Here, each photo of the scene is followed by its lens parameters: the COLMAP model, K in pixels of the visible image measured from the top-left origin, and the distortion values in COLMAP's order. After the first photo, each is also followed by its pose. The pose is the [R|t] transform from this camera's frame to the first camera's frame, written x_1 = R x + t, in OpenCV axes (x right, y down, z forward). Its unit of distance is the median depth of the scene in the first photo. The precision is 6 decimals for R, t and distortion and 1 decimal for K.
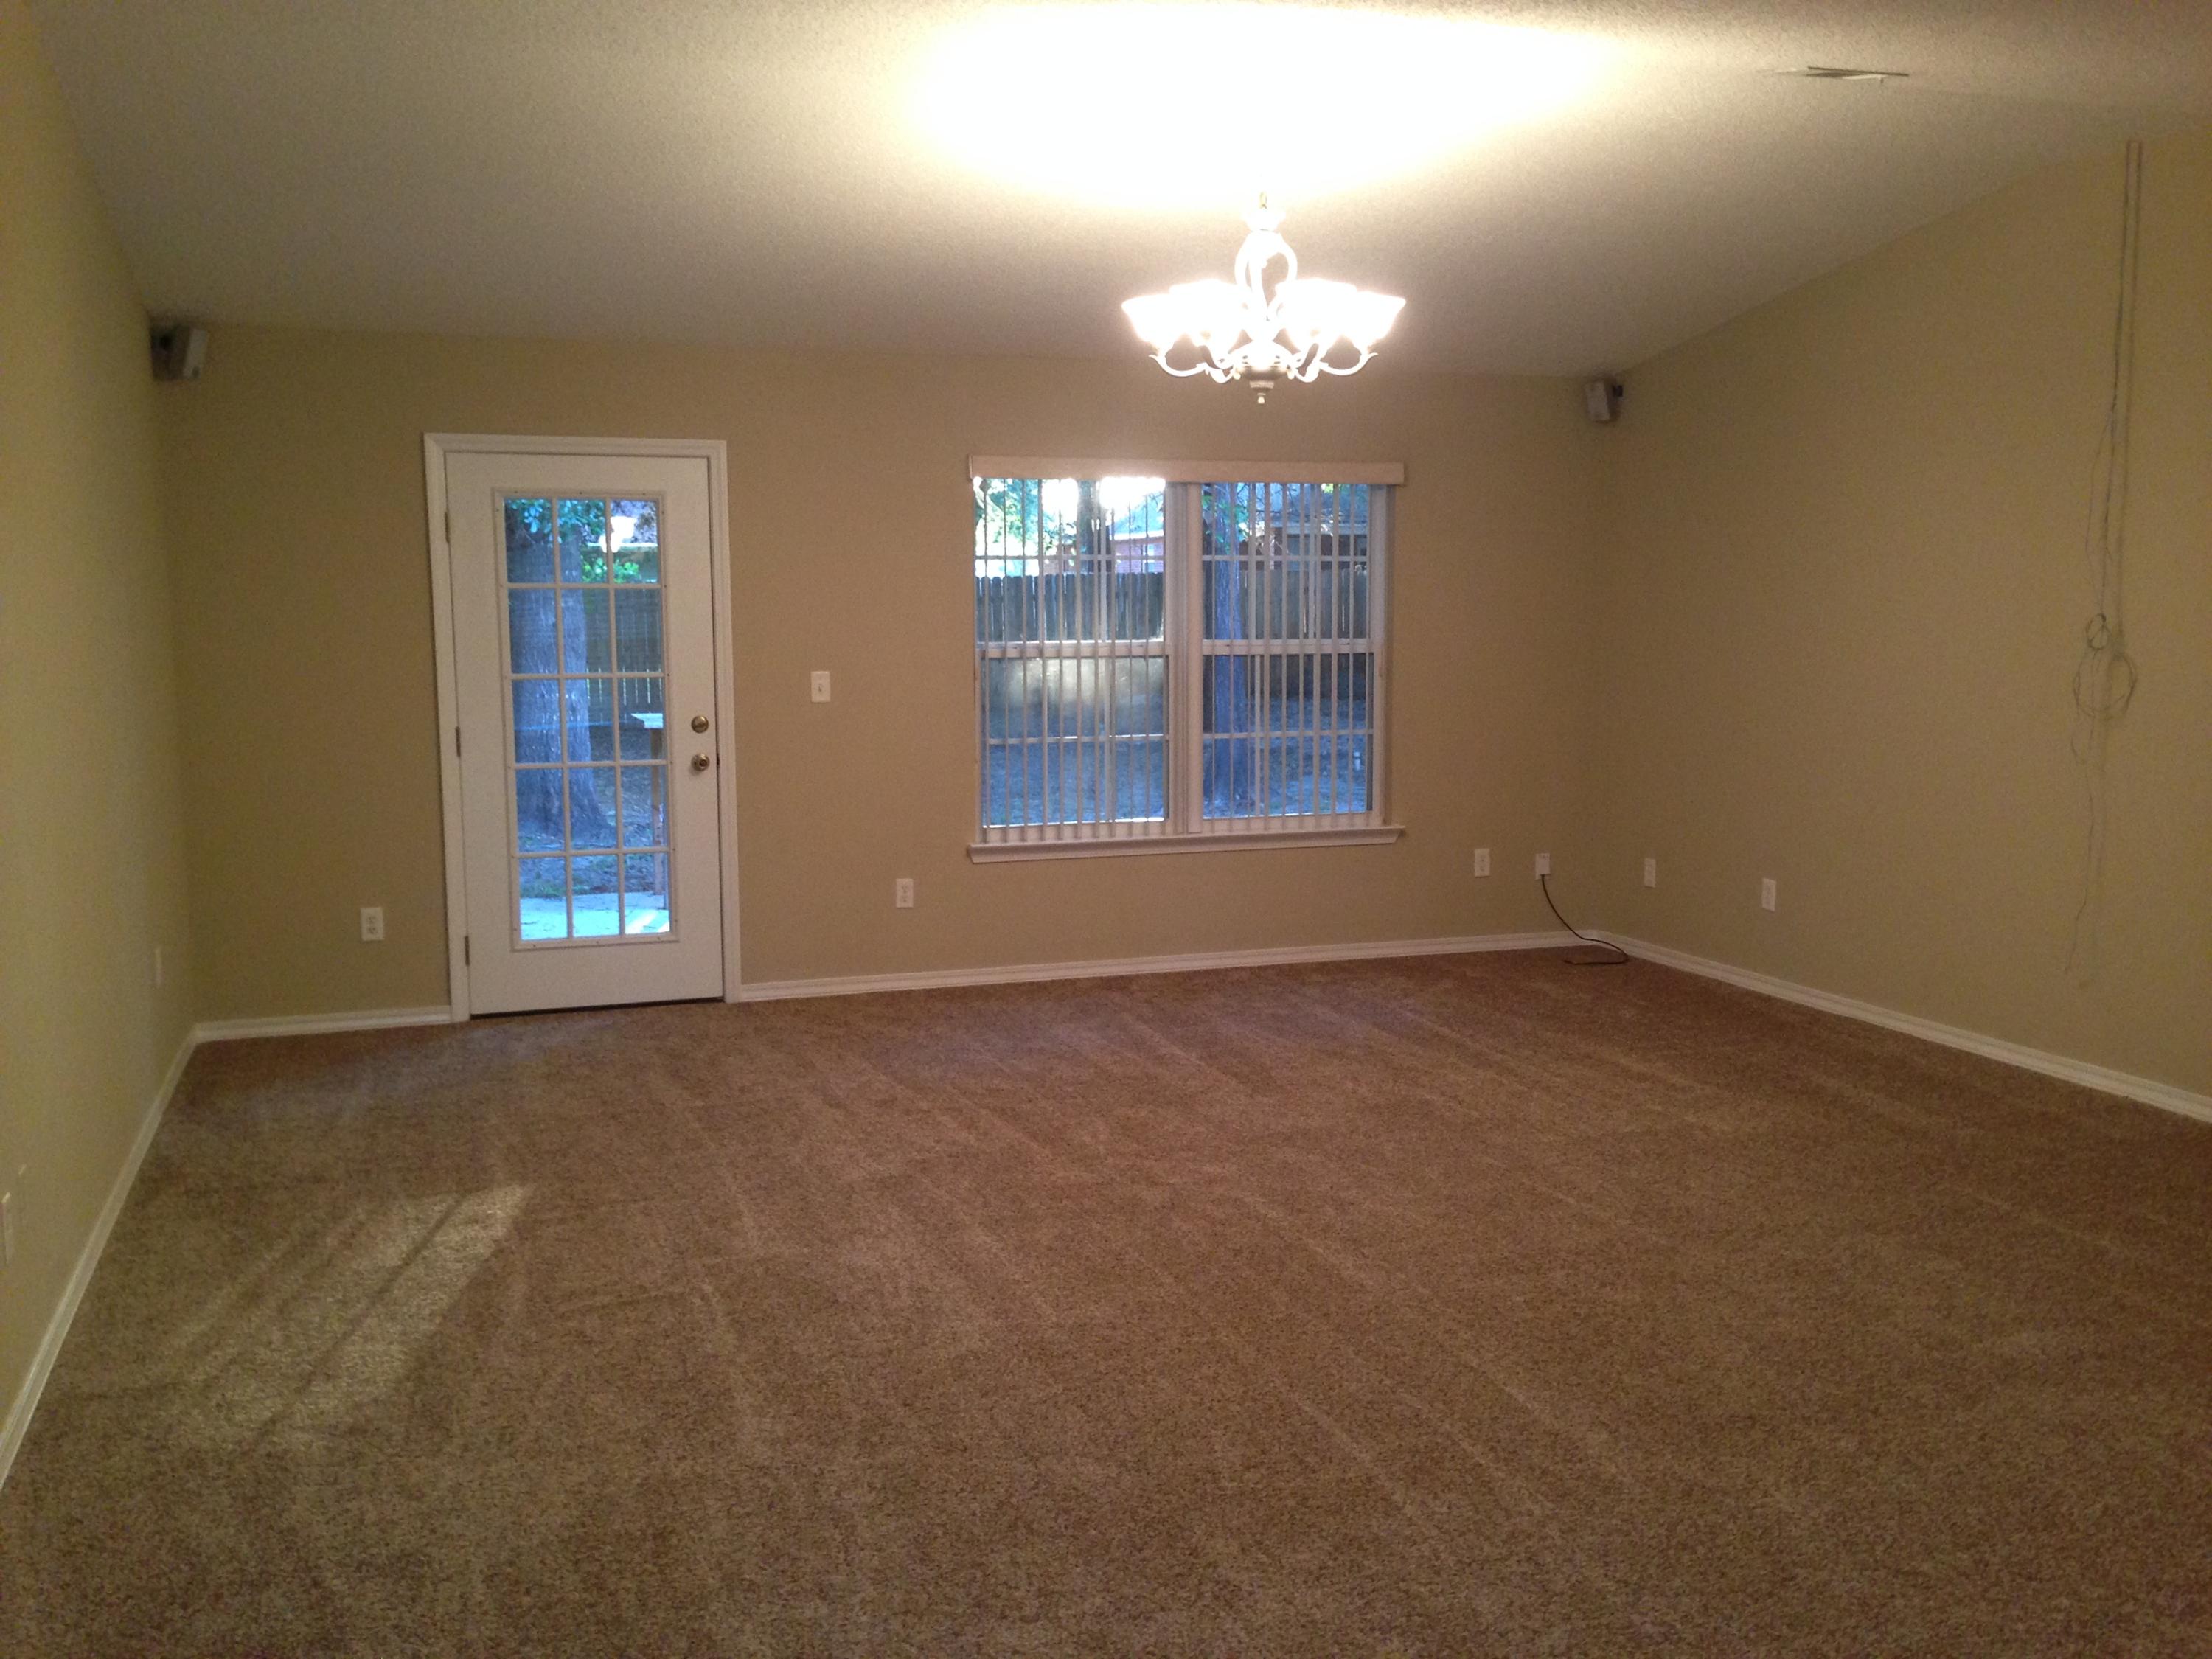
lens RADIAL K [[2024.7, 0, 1106.0], [0, 2024.7, 829.5], [0, 0, 1]] dist [0.097555, -0.105008]
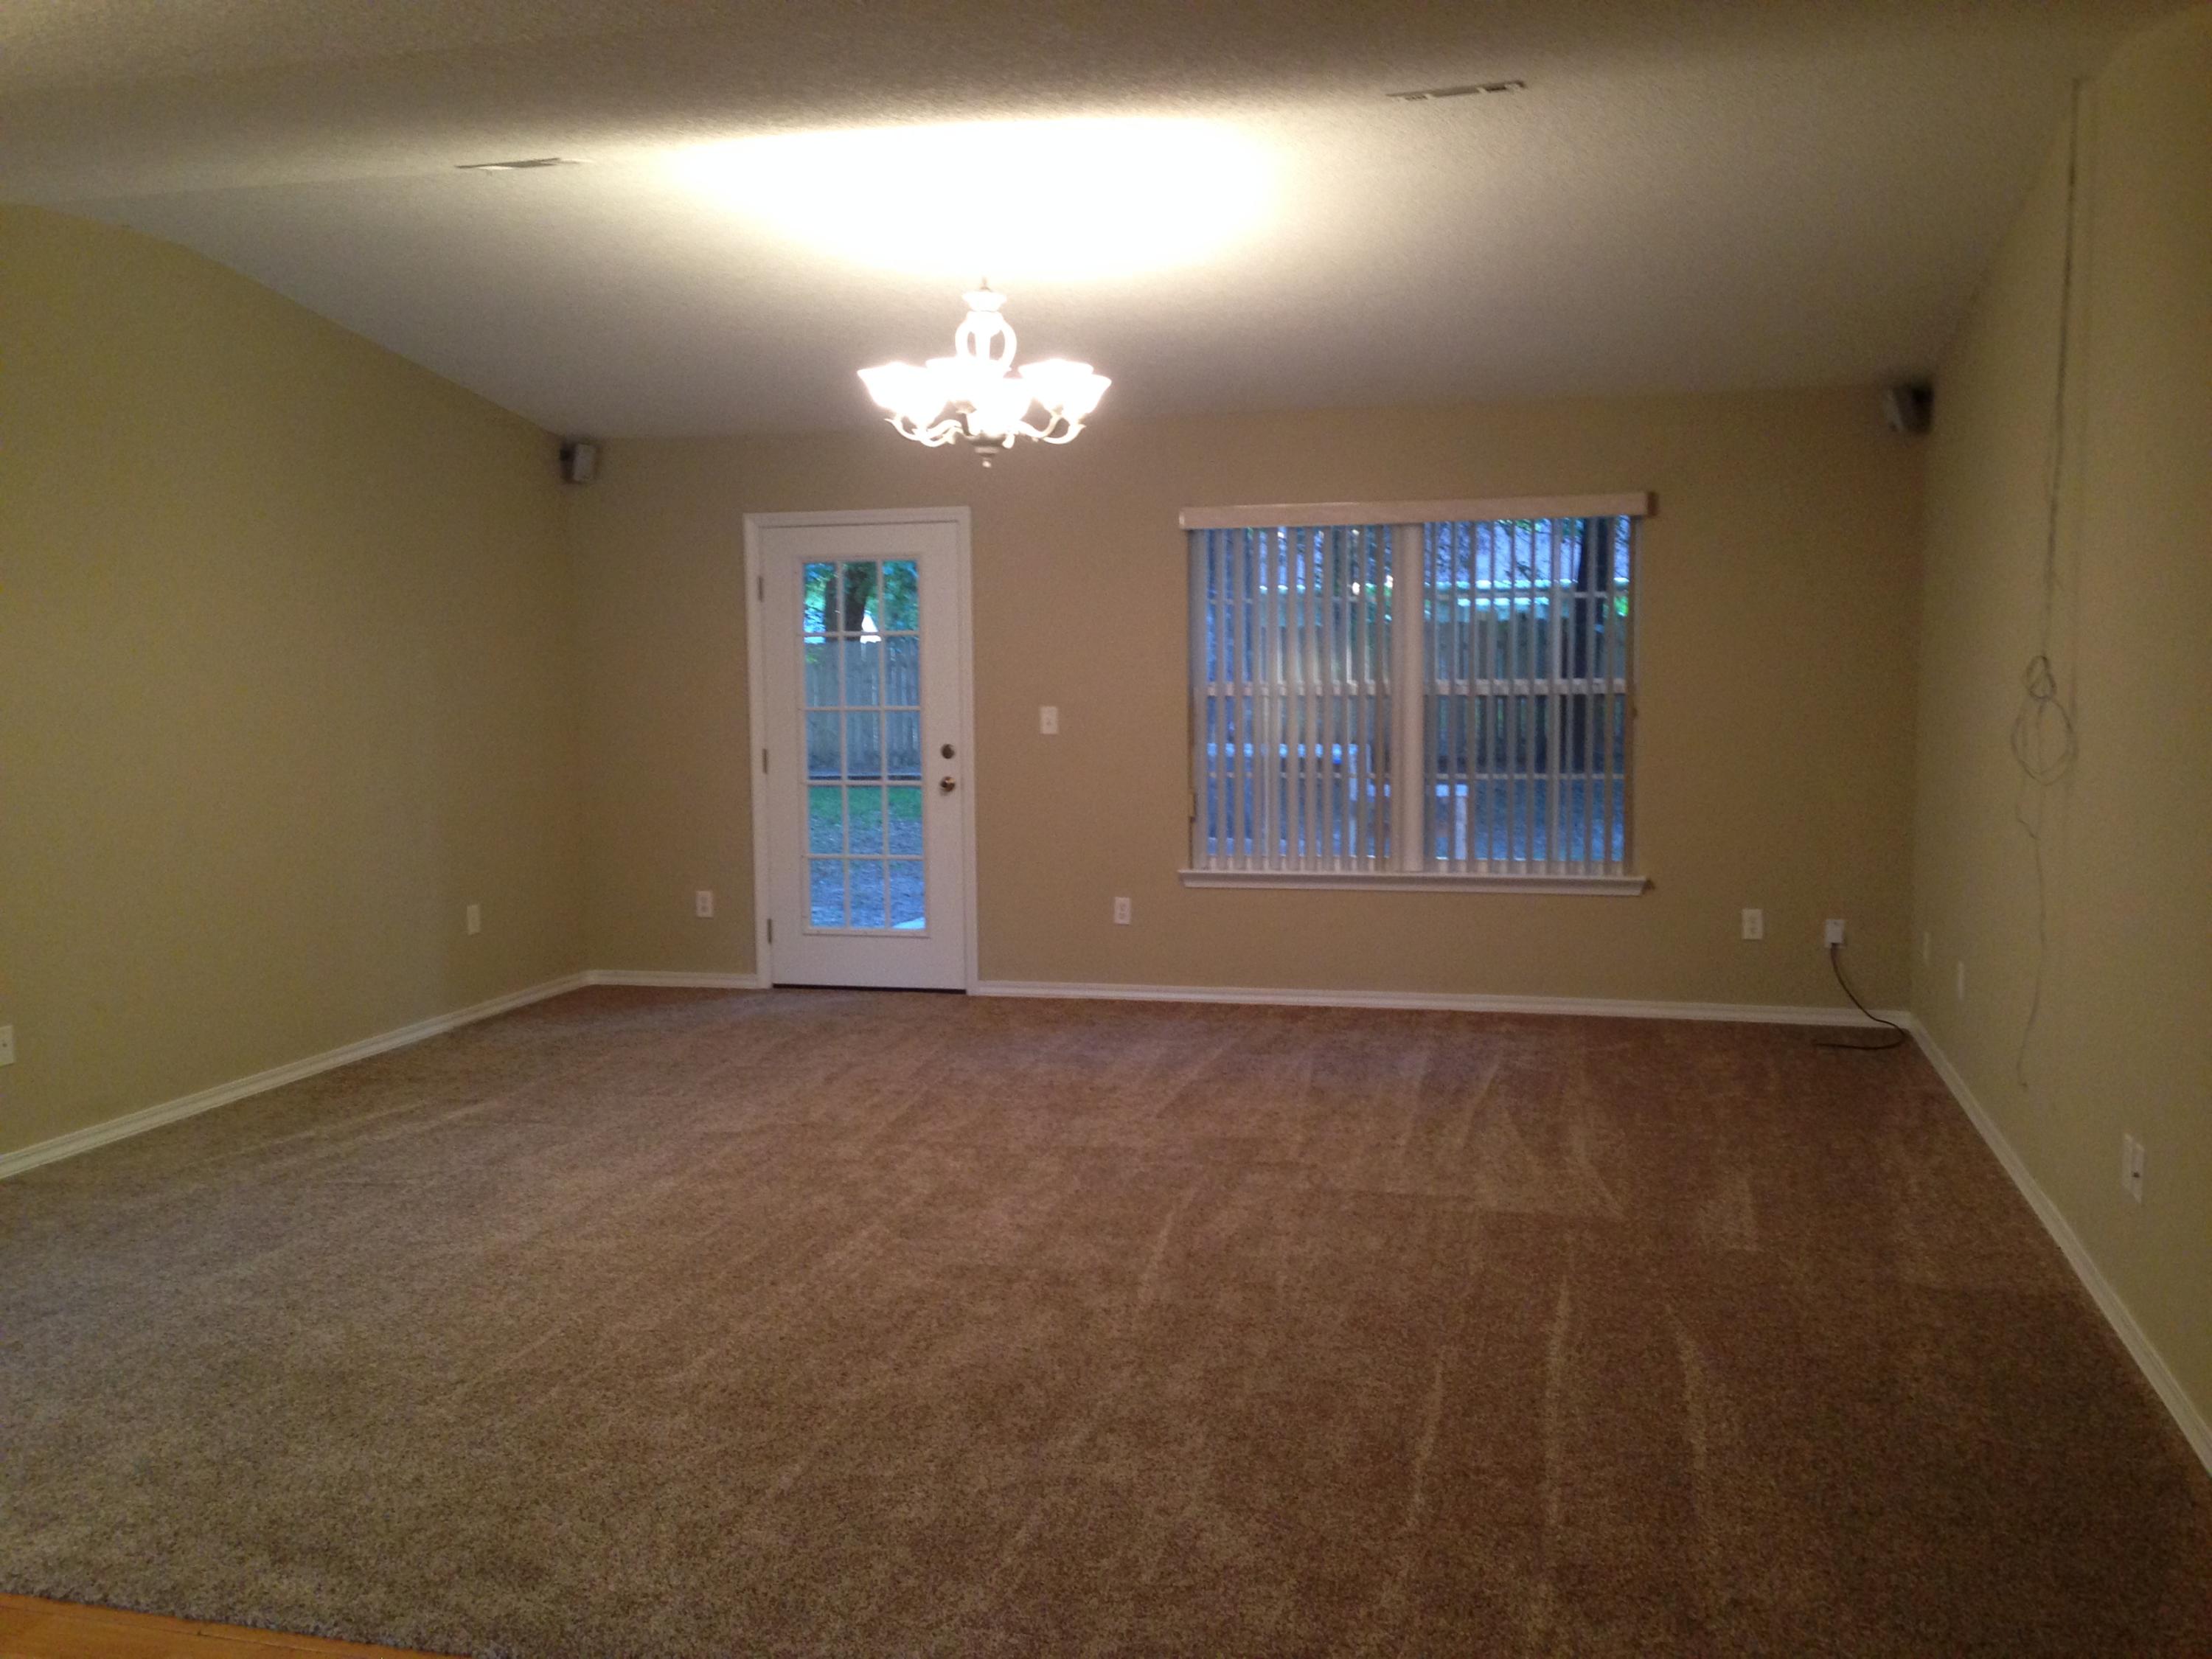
lens RADIAL K [[2024.7, 0, 1106.0], [0, 2024.7, 829.5], [0, 0, 1]] dist [0.097555, -0.105008]
pose [[0.834234, 0.044866, -0.549583, 0.614254], [-0.053037, 0.998592, 0.001015, -0.016089], [0.548854, 0.028301, 0.835439, 0.105881]]
